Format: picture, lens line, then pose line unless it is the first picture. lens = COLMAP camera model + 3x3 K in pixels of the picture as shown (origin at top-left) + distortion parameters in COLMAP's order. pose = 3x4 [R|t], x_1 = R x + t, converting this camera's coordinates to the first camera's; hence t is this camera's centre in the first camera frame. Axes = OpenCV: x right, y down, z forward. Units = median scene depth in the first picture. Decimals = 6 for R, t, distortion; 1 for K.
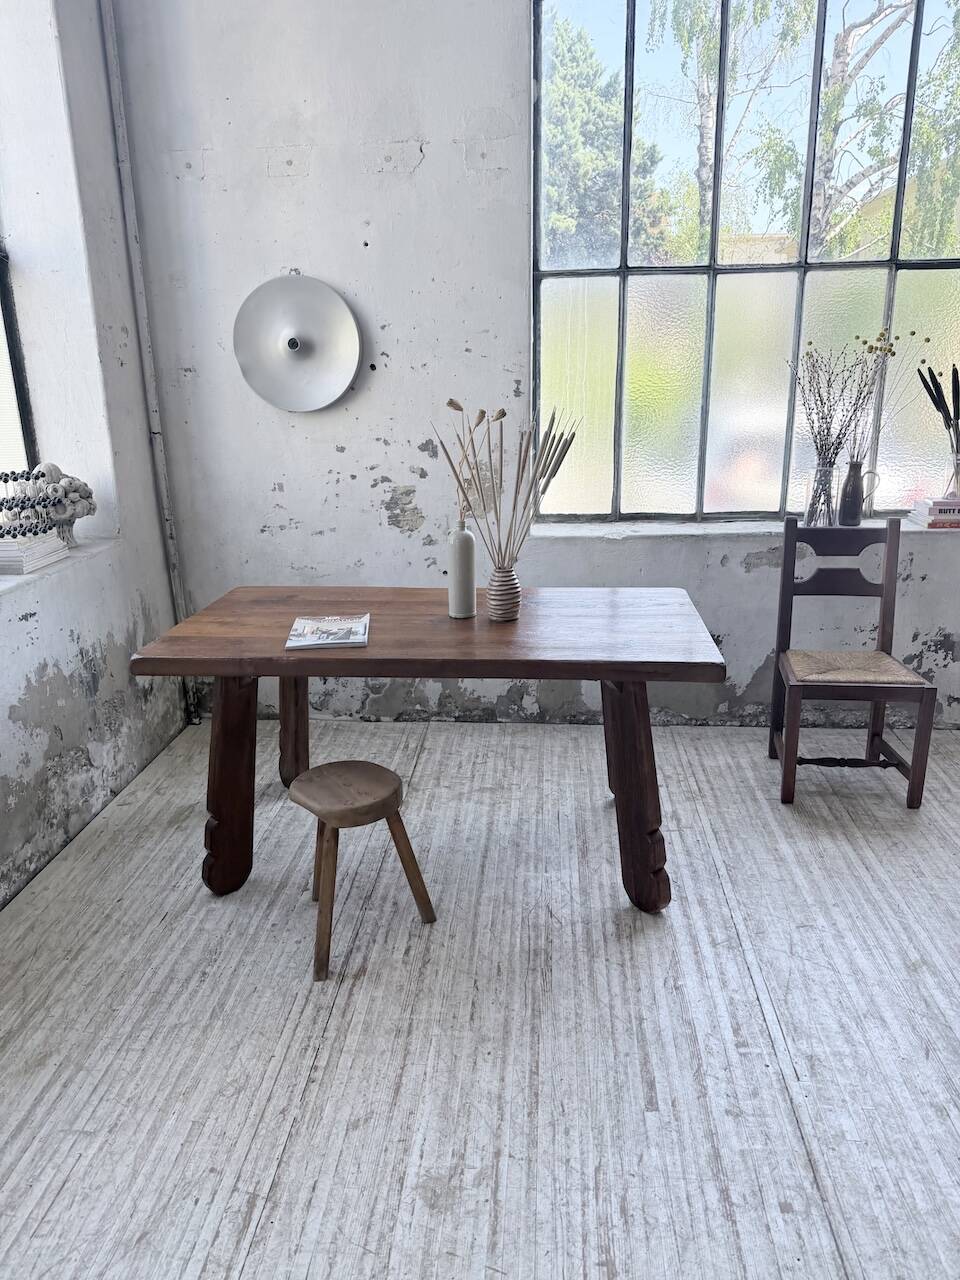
lens RADIAL K [[901.5, 0, 475.7], [0, 901.5, 641.4], [0, 0, 1]] dist [0.058609, -0.095419]
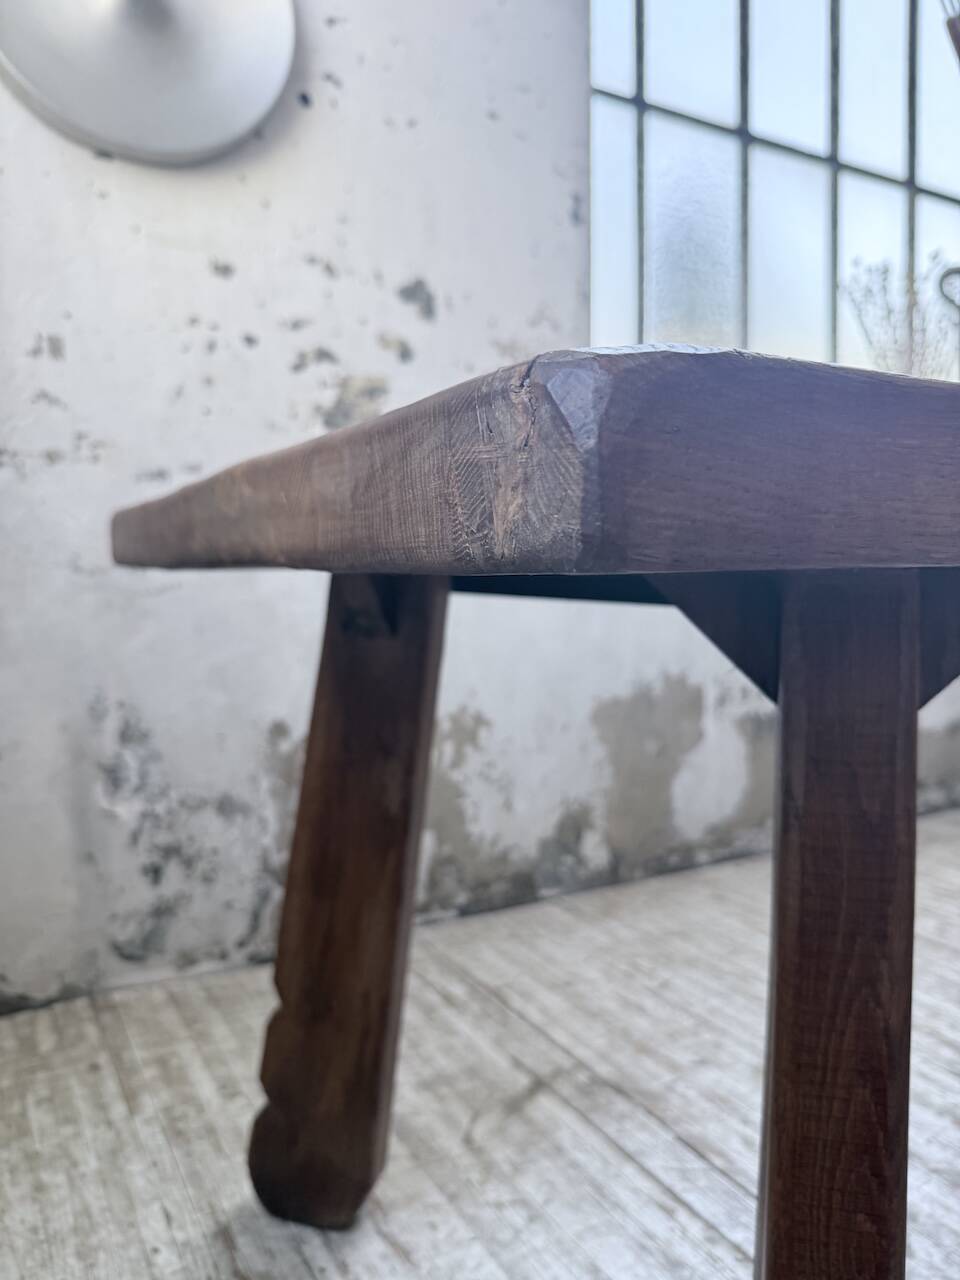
lens RADIAL K [[945.6, 0, 464.2], [0, 945.6, 636.4], [0, 0, 1]] dist [-0.009989, -0.006305]
pose [[0.831676, -0.032310, 0.554321, -0.422688], [0.152503, 0.973206, -0.172082, 0.052232], [-0.533909, 0.227652, 0.814319, 0.893572]]
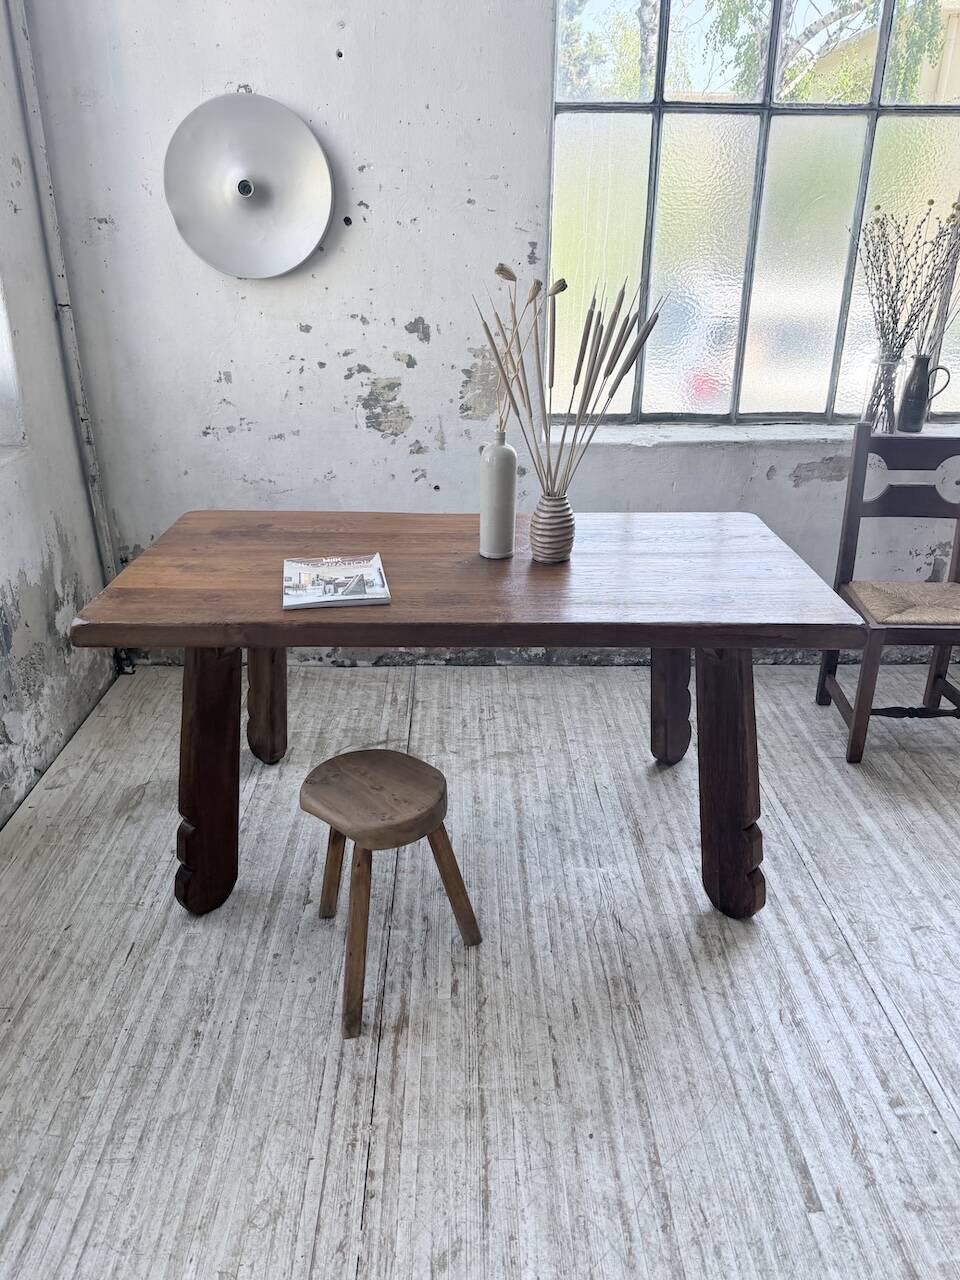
lens RADIAL K [[935.1, 0, 475.8], [0, 935.1, 640.6], [0, 0, 1]] dist [0.031679, -0.046149]
pose [[0.994857, -0.017697, 0.099734, -0.125042], [0.006228, 0.993444, 0.114151, -0.050620], [-0.101100, -0.112943, 0.988445, 0.205778]]
